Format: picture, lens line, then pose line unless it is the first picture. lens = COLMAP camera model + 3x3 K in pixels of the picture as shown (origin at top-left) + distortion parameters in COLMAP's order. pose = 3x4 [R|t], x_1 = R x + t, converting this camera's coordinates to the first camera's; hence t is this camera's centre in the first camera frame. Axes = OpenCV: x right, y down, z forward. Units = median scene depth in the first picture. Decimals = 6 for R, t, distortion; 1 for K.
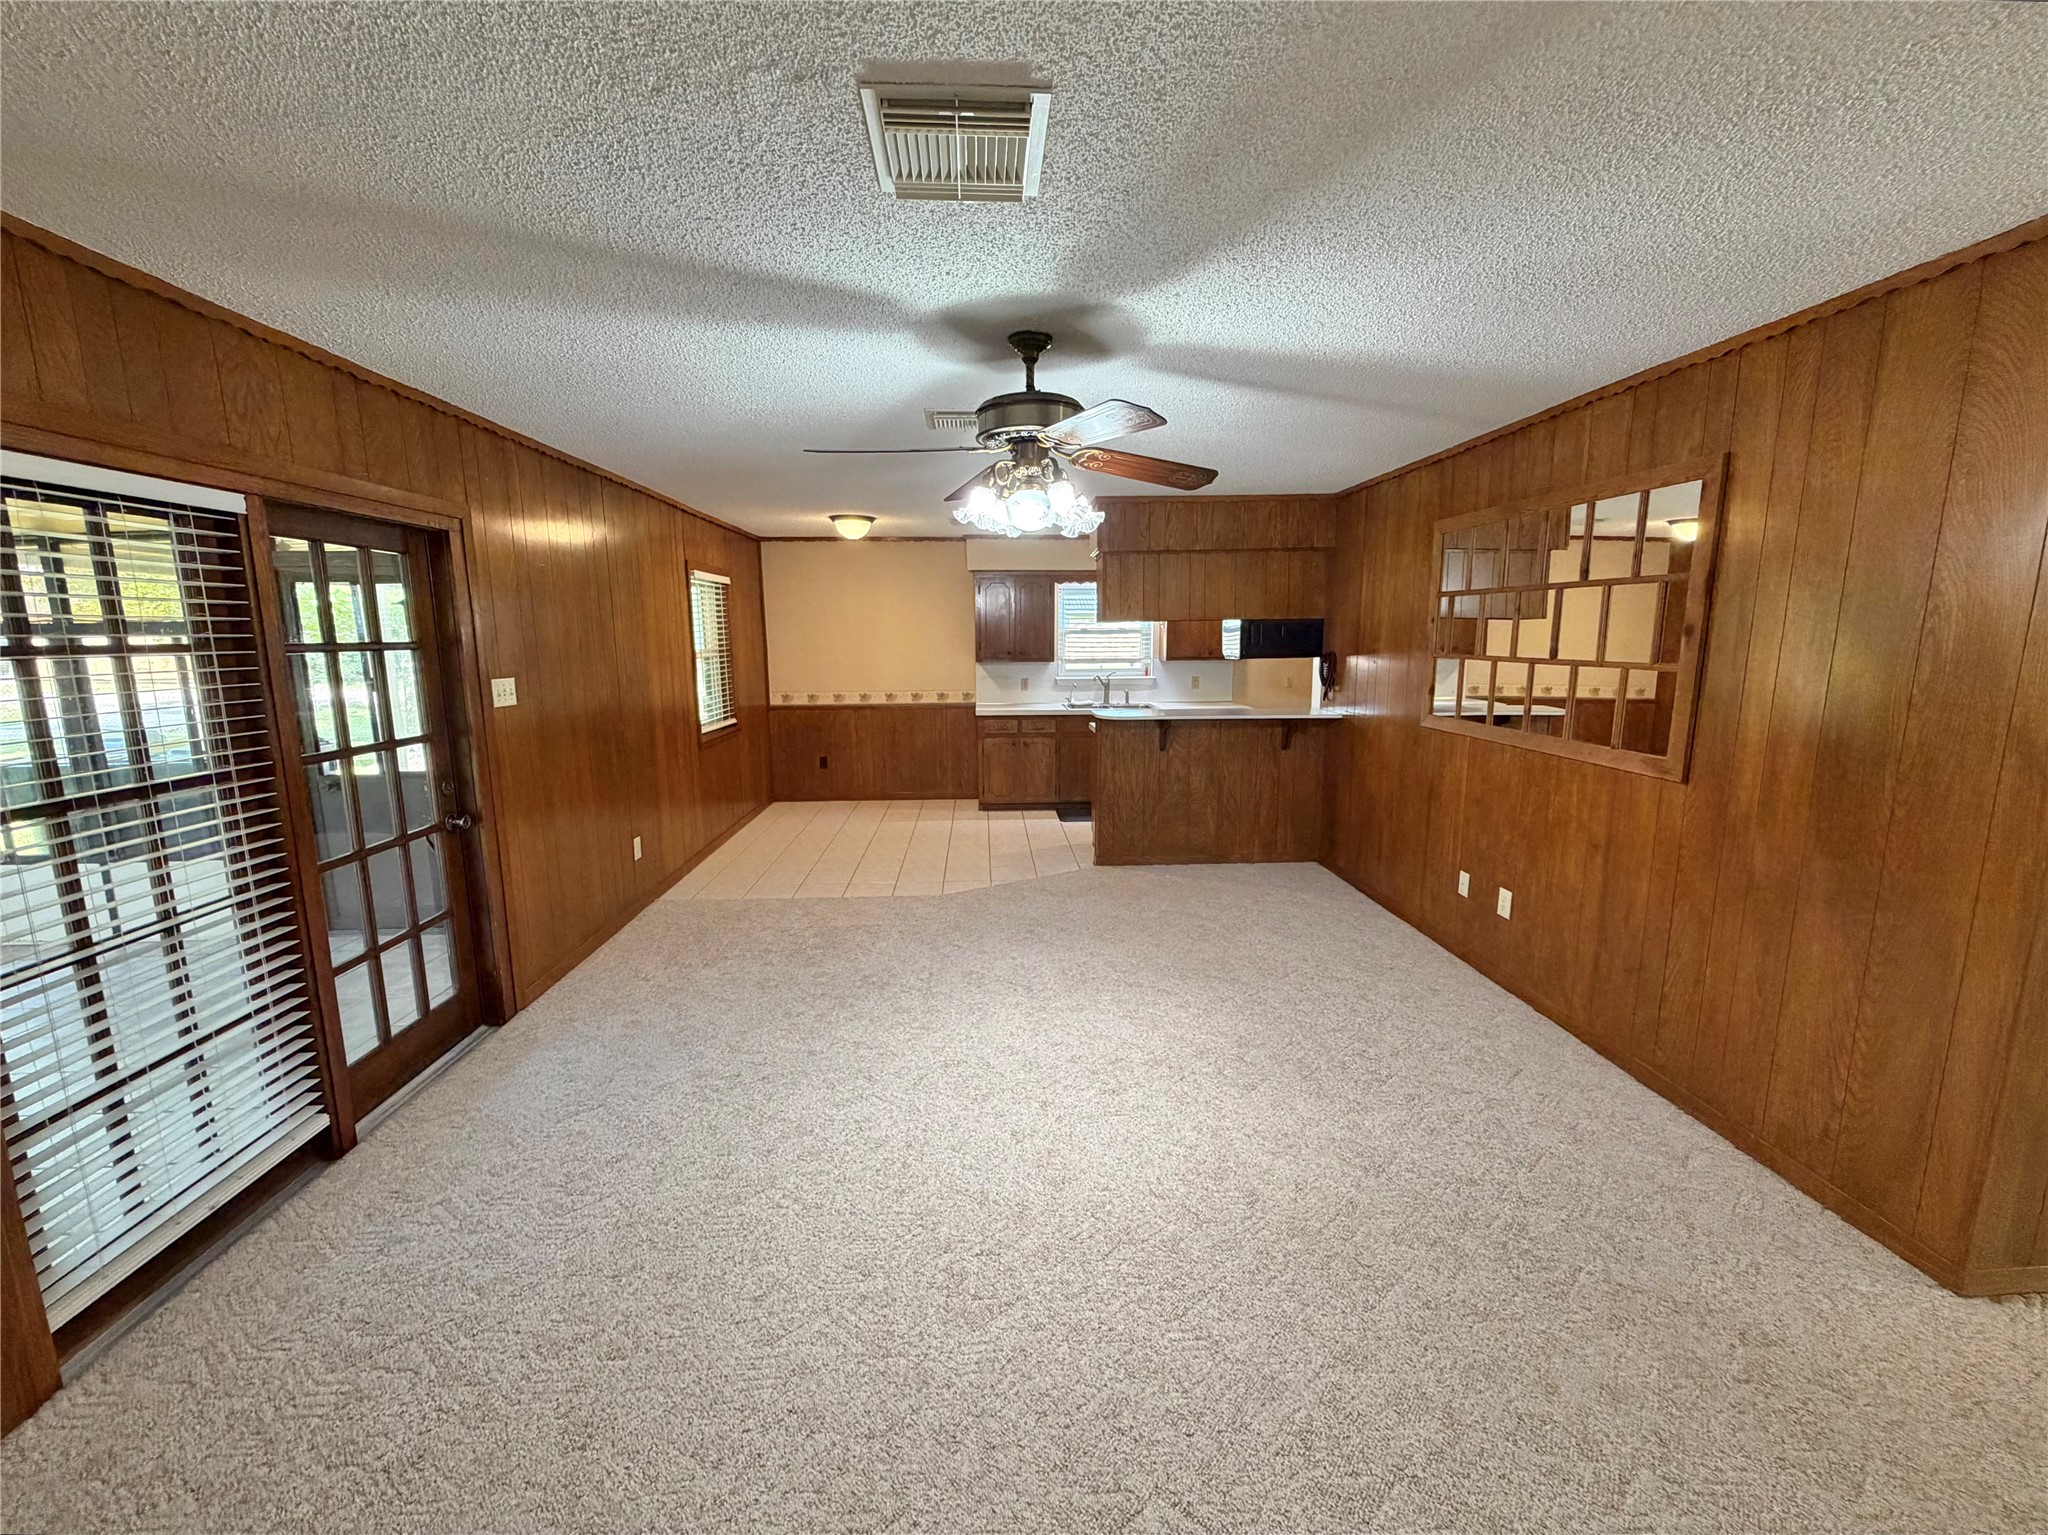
lens RADIAL K [[829.7, 0, 1016.0], [0, 829.7, 768.2], [0, 0, 1]] dist [-0.001553, -0.000352]
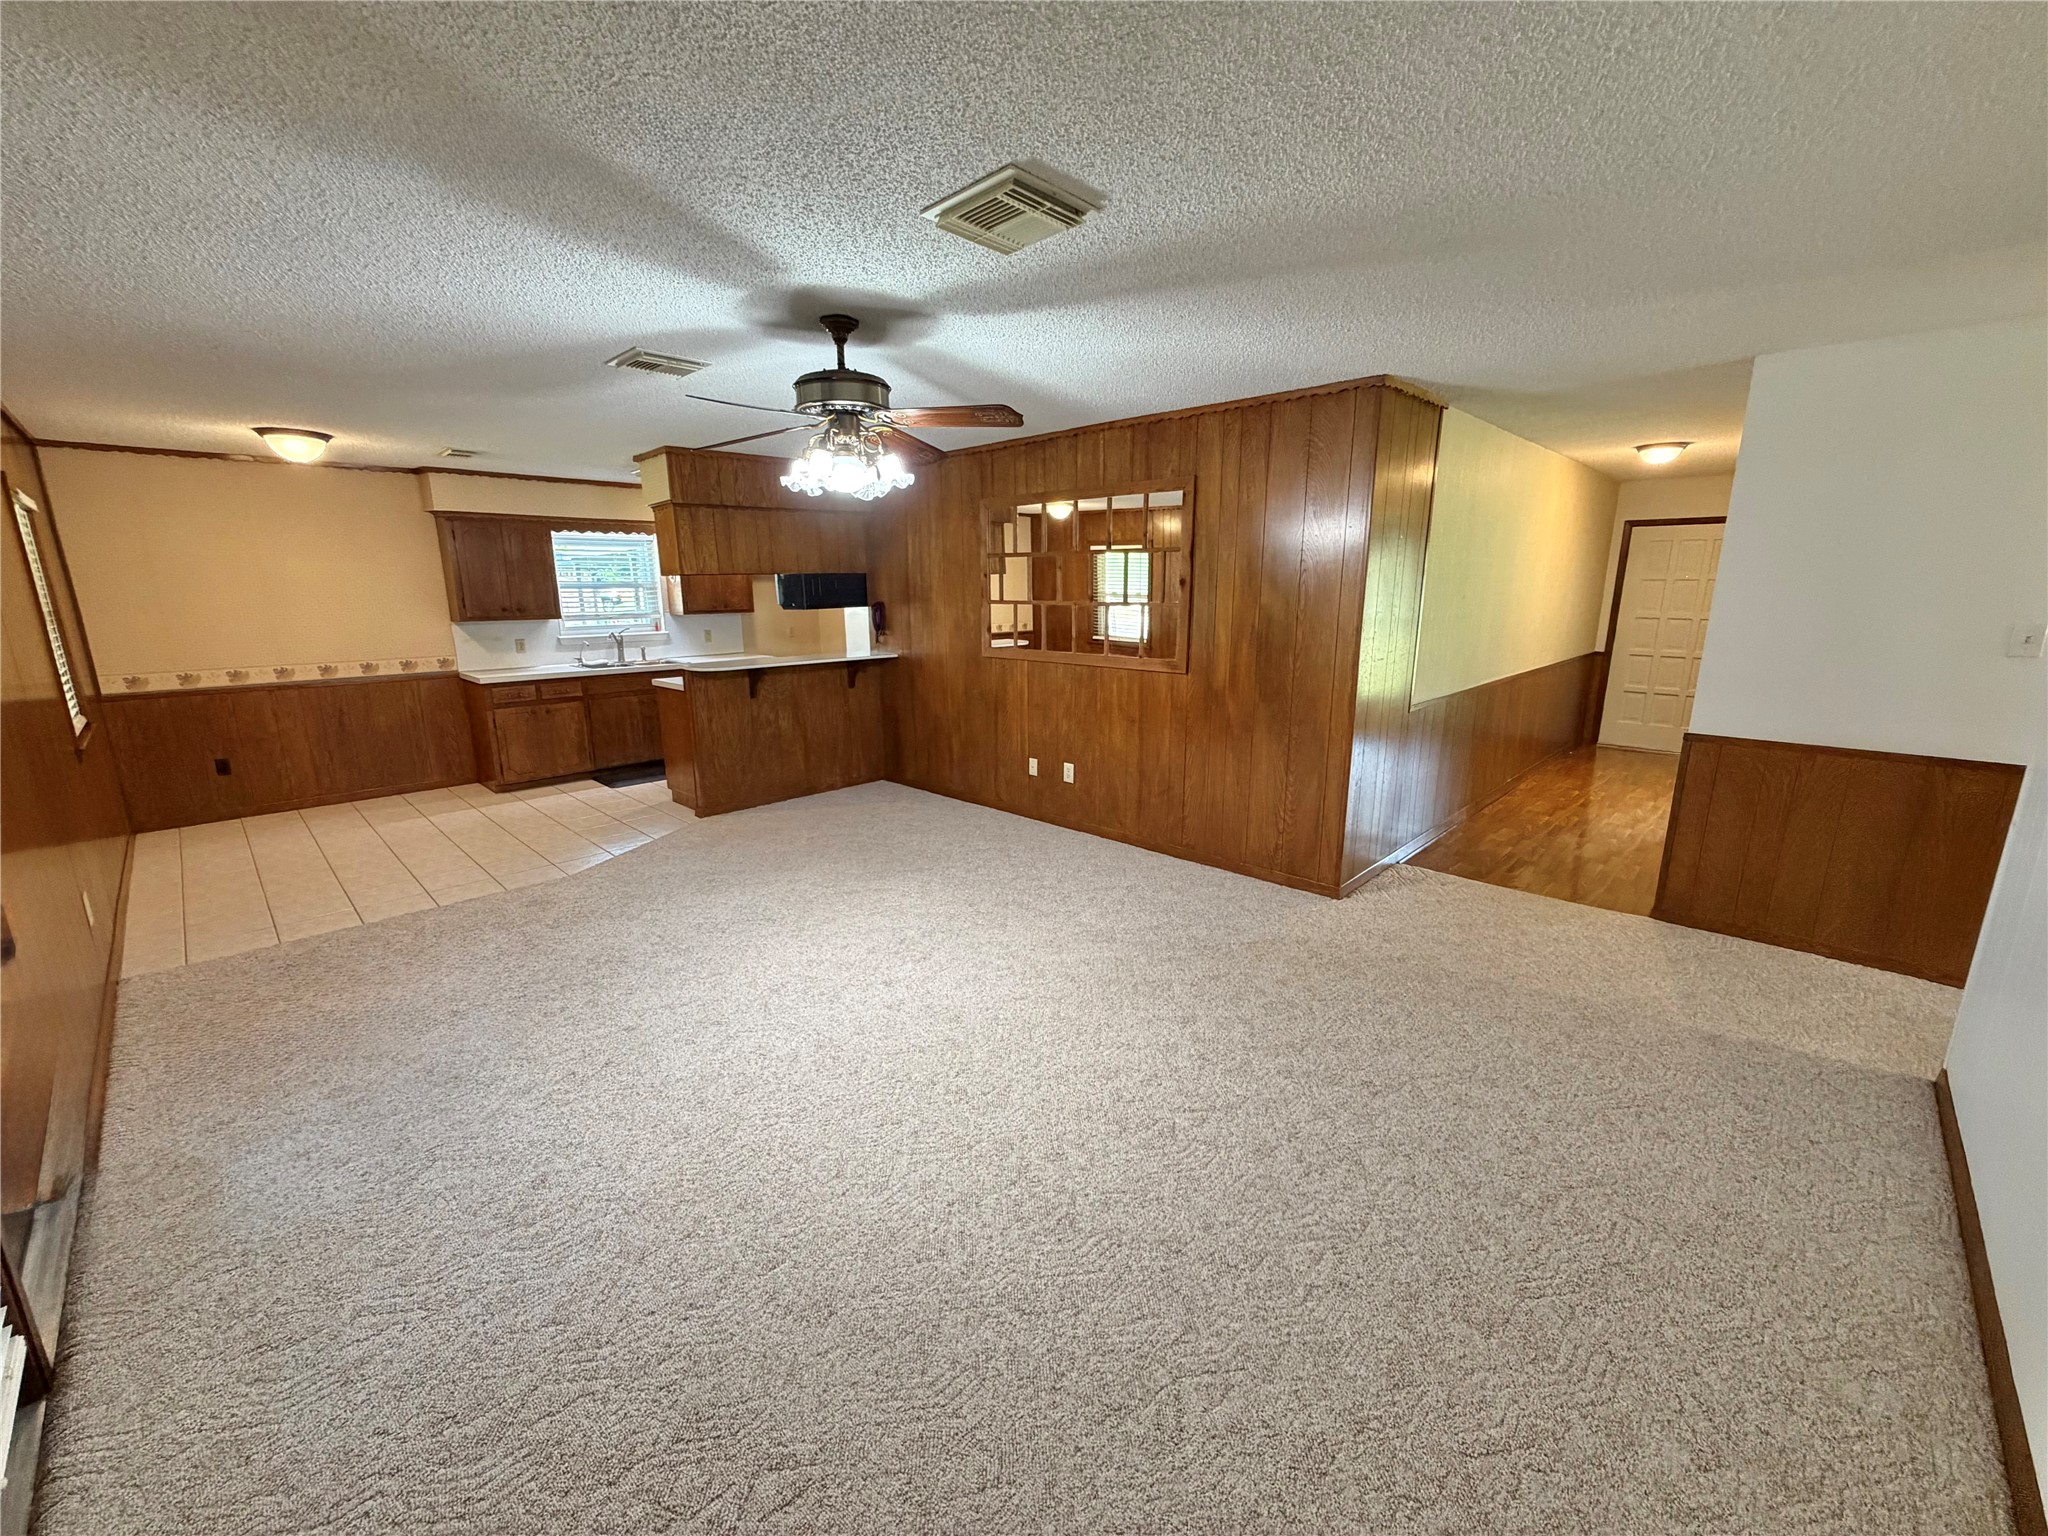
lens RADIAL K [[814.3, 0, 1017.0], [0, 814.3, 769.1], [0, 0, 1]] dist [-0.000897, -0.000004]
pose [[0.731424, -0.150245, 0.665165, -0.308385], [0.112332, 0.988647, 0.099790, 0.002924], [-0.672607, 0.001731, 0.739998, 0.004767]]
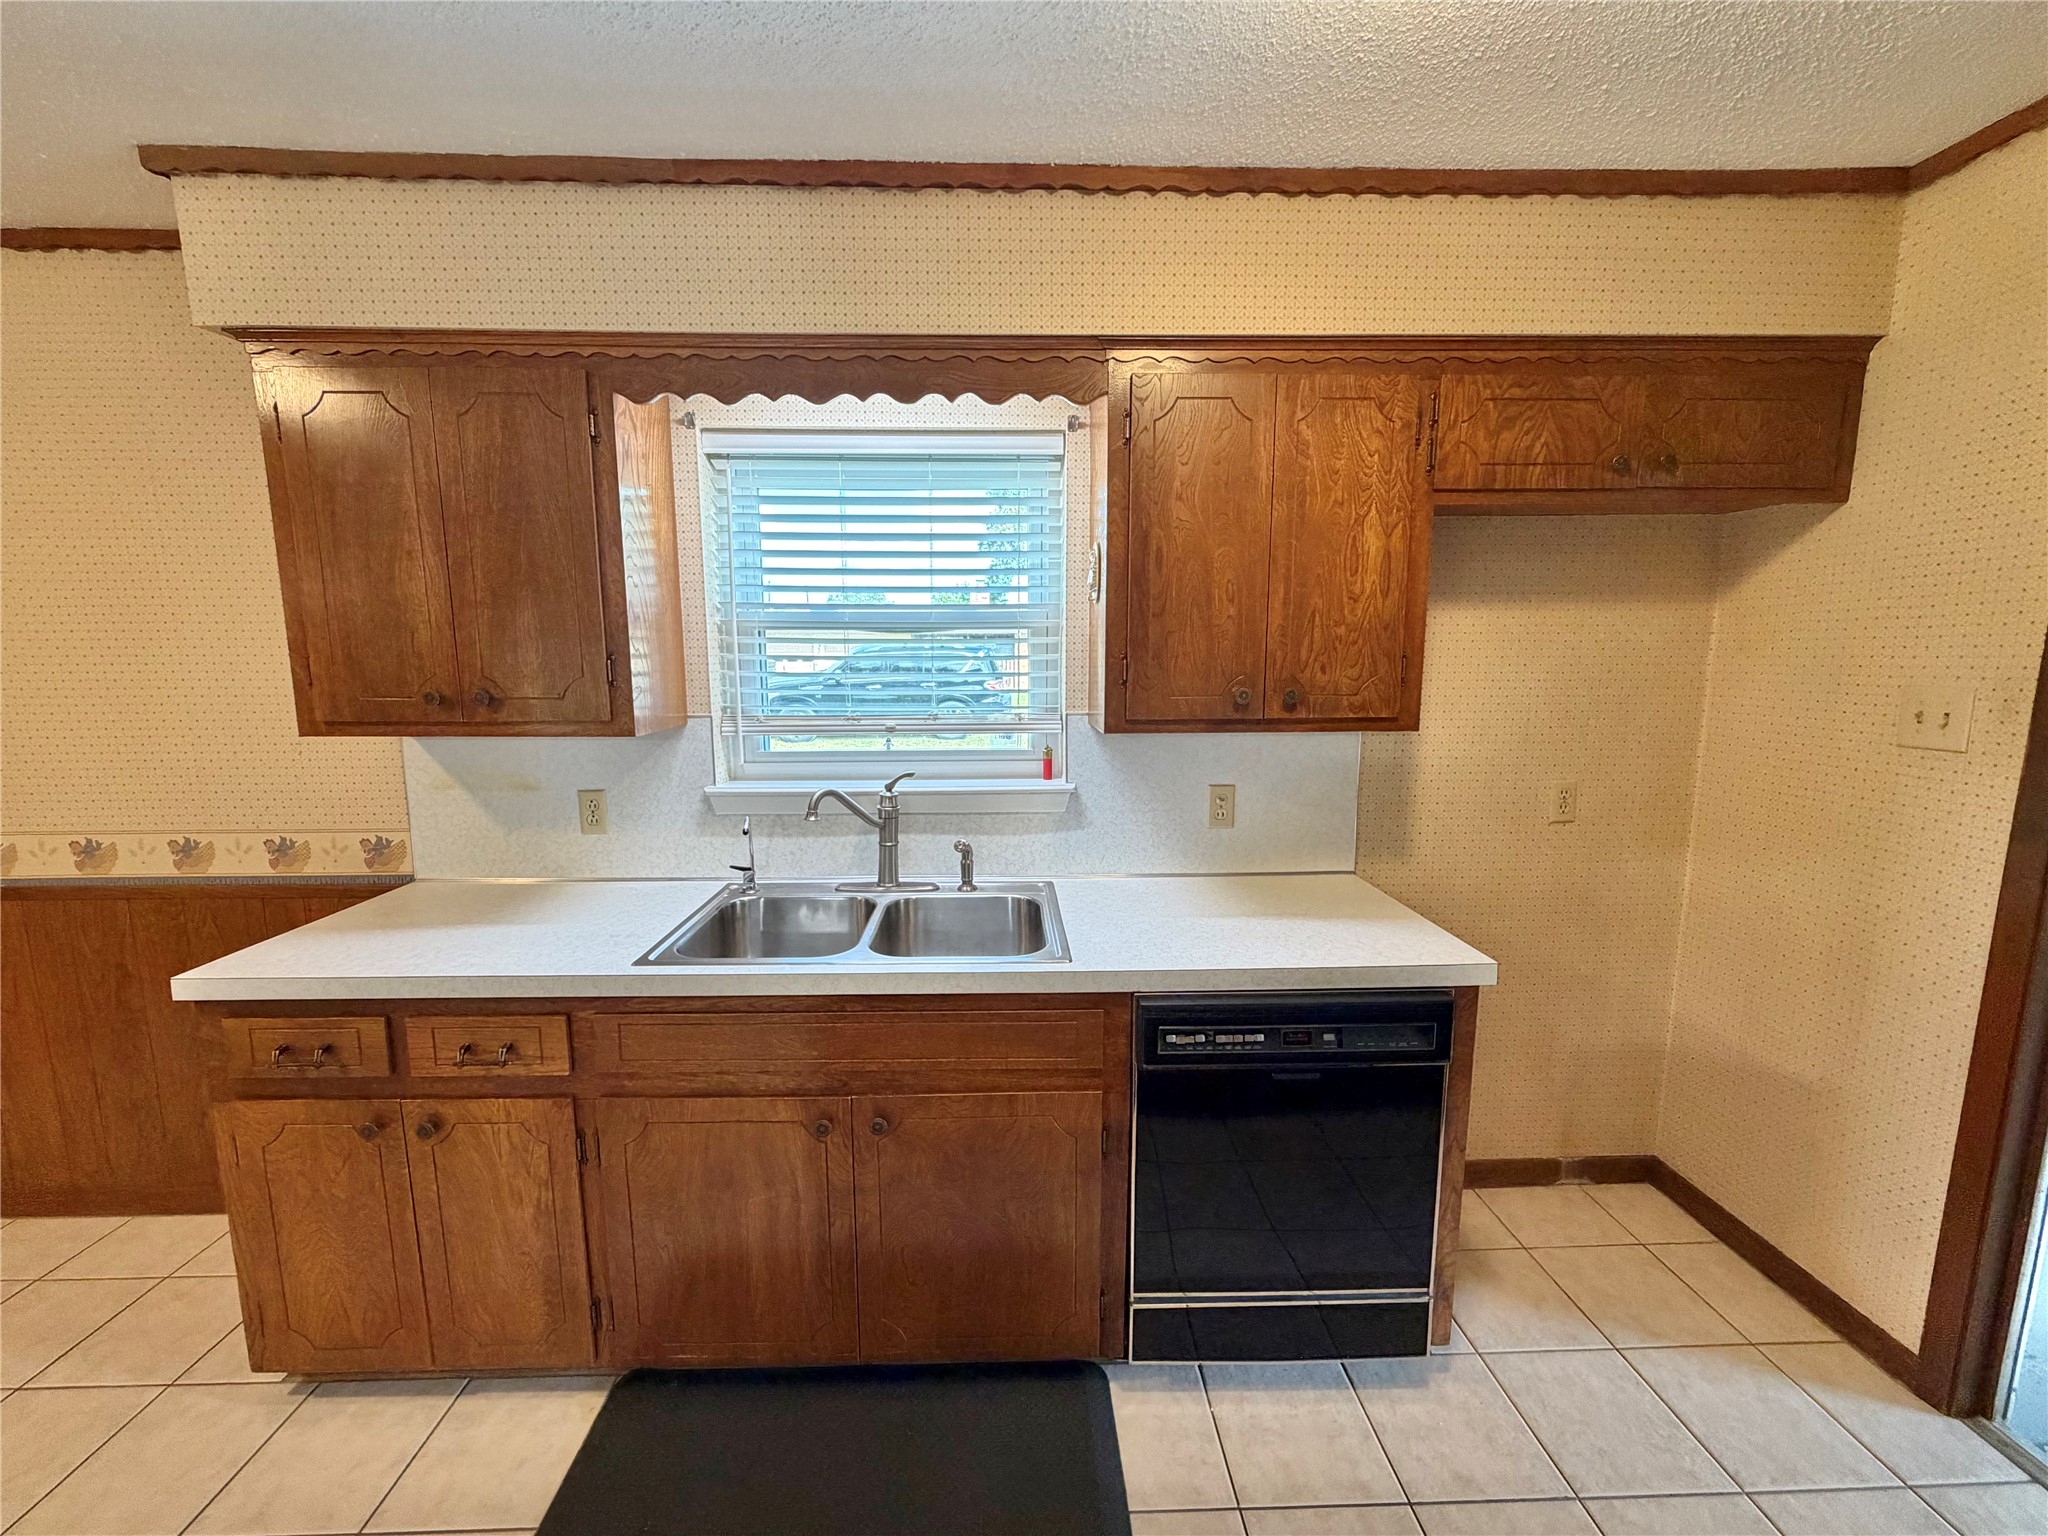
lens RADIAL K [[822.3, 0, 1020.2], [0, 822.3, 766.9], [0, 0, 1]] dist [0.000823, 0.000384]
pose [[0.999917, 0.006619, -0.011054, 0.238059], [-0.006872, 0.999713, -0.022959, -0.170451], [0.010899, 0.023033, 0.999675, 1.136164]]
